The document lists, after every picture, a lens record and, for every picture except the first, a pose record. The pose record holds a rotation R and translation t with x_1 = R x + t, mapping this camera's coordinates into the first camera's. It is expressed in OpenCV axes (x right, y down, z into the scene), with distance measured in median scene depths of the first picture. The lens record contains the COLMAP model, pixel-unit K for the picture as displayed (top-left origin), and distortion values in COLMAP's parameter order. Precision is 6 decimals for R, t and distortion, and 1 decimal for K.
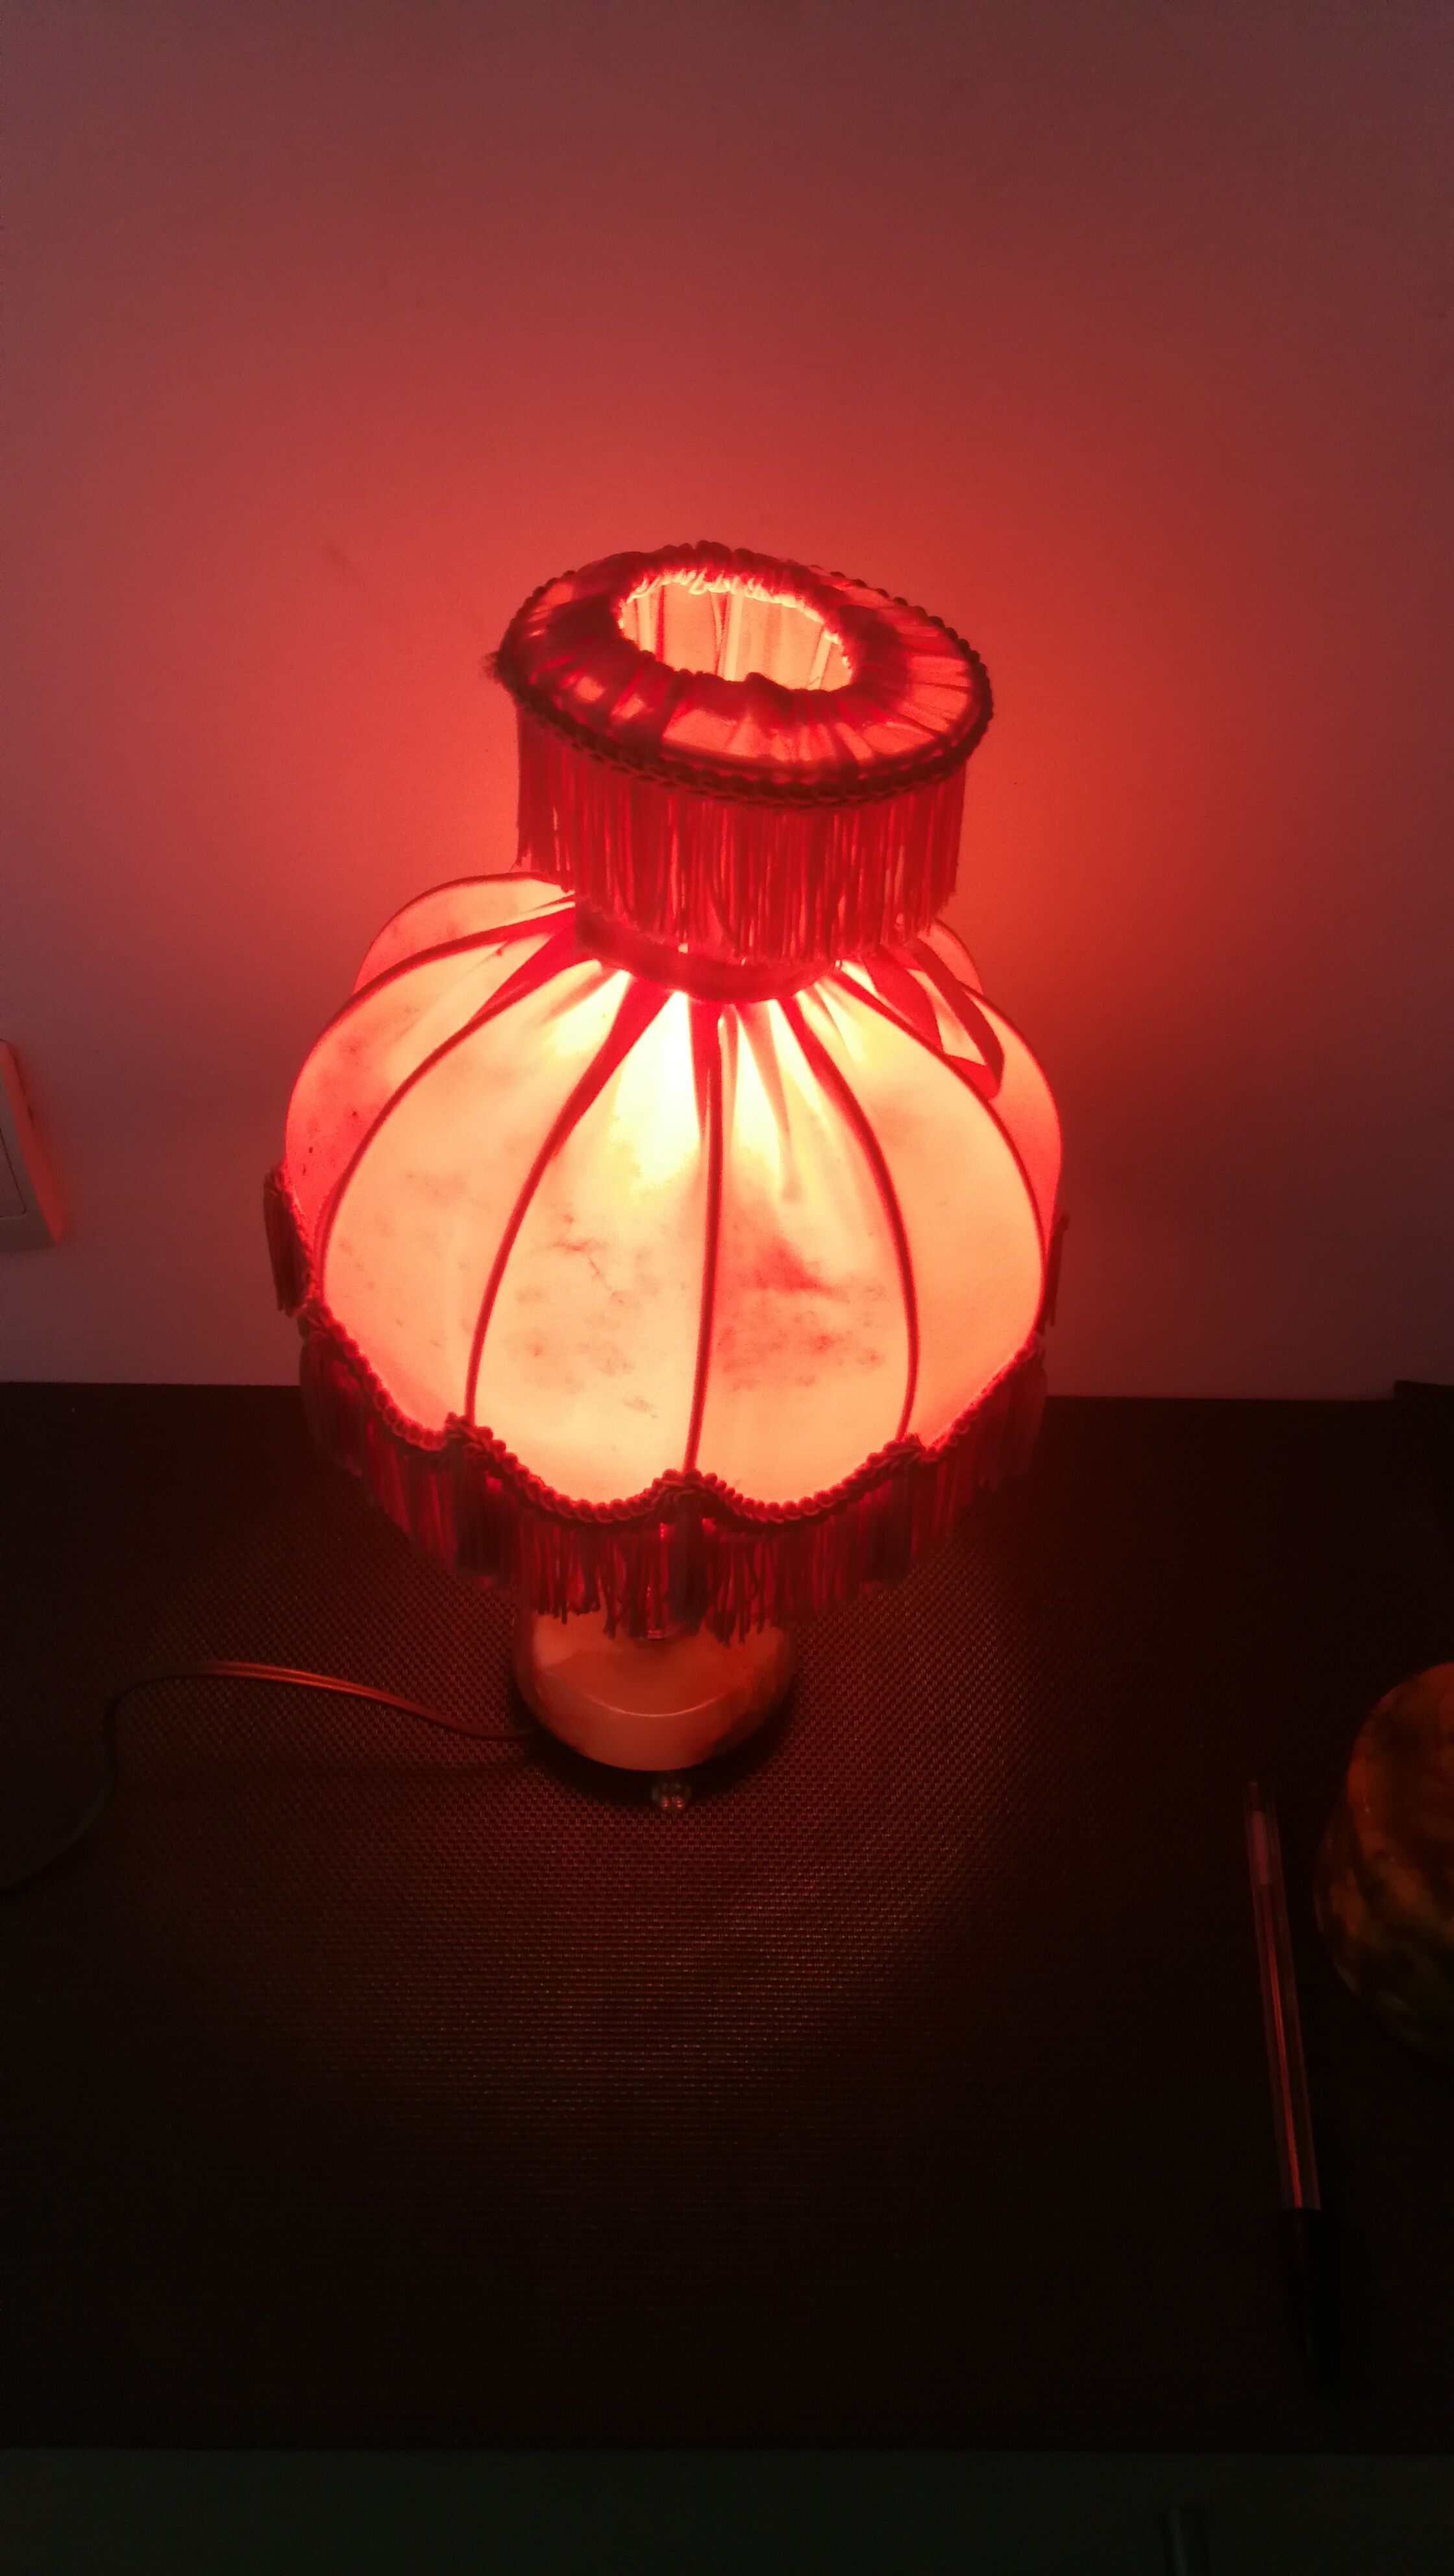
lens RADIAL K [[2121.7, 0, 745.9], [0, 2121.7, 1267.1], [0, 0, 1]] dist [-0.008591, -0.007383]
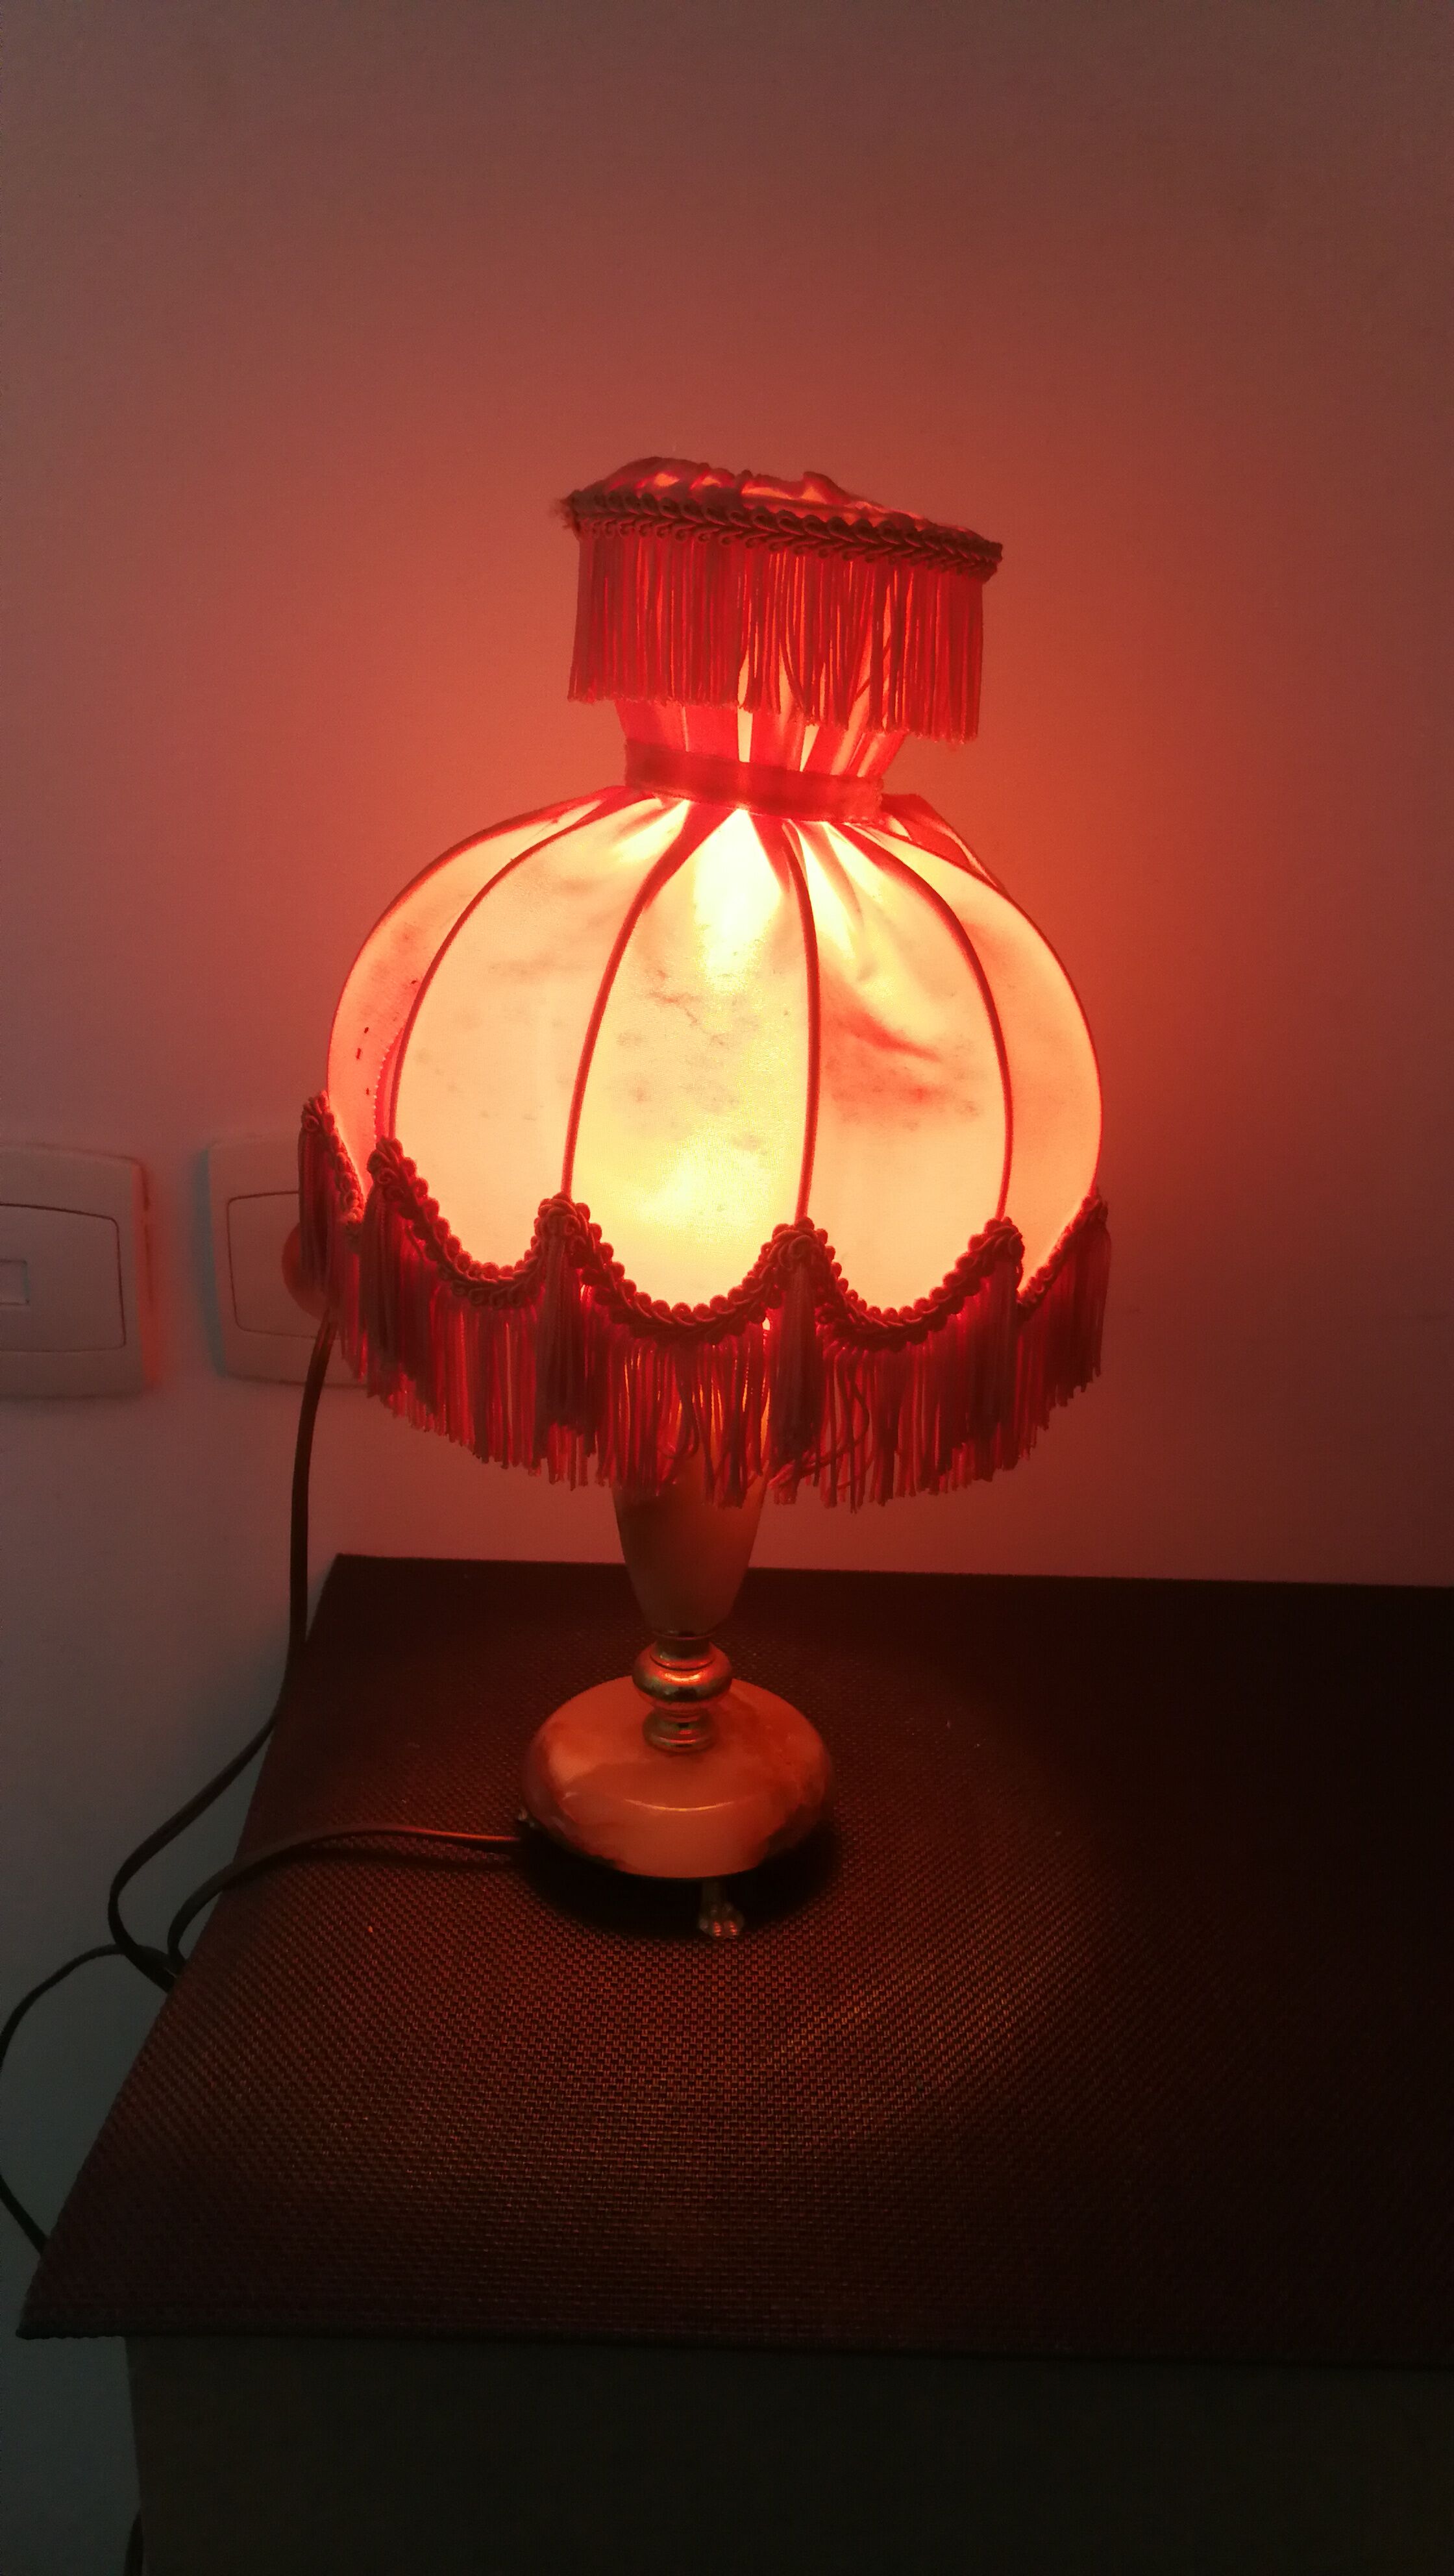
lens RADIAL K [[2121.7, 0, 740.4], [0, 2121.7, 1284.4], [0, 0, 1]] dist [-0.008591, -0.007383]
pose [[0.988431, -0.051546, 0.142642, -0.190160], [0.106260, 0.906427, -0.408777, 0.505486], [-0.108224, 0.419205, 0.901418, 0.143467]]
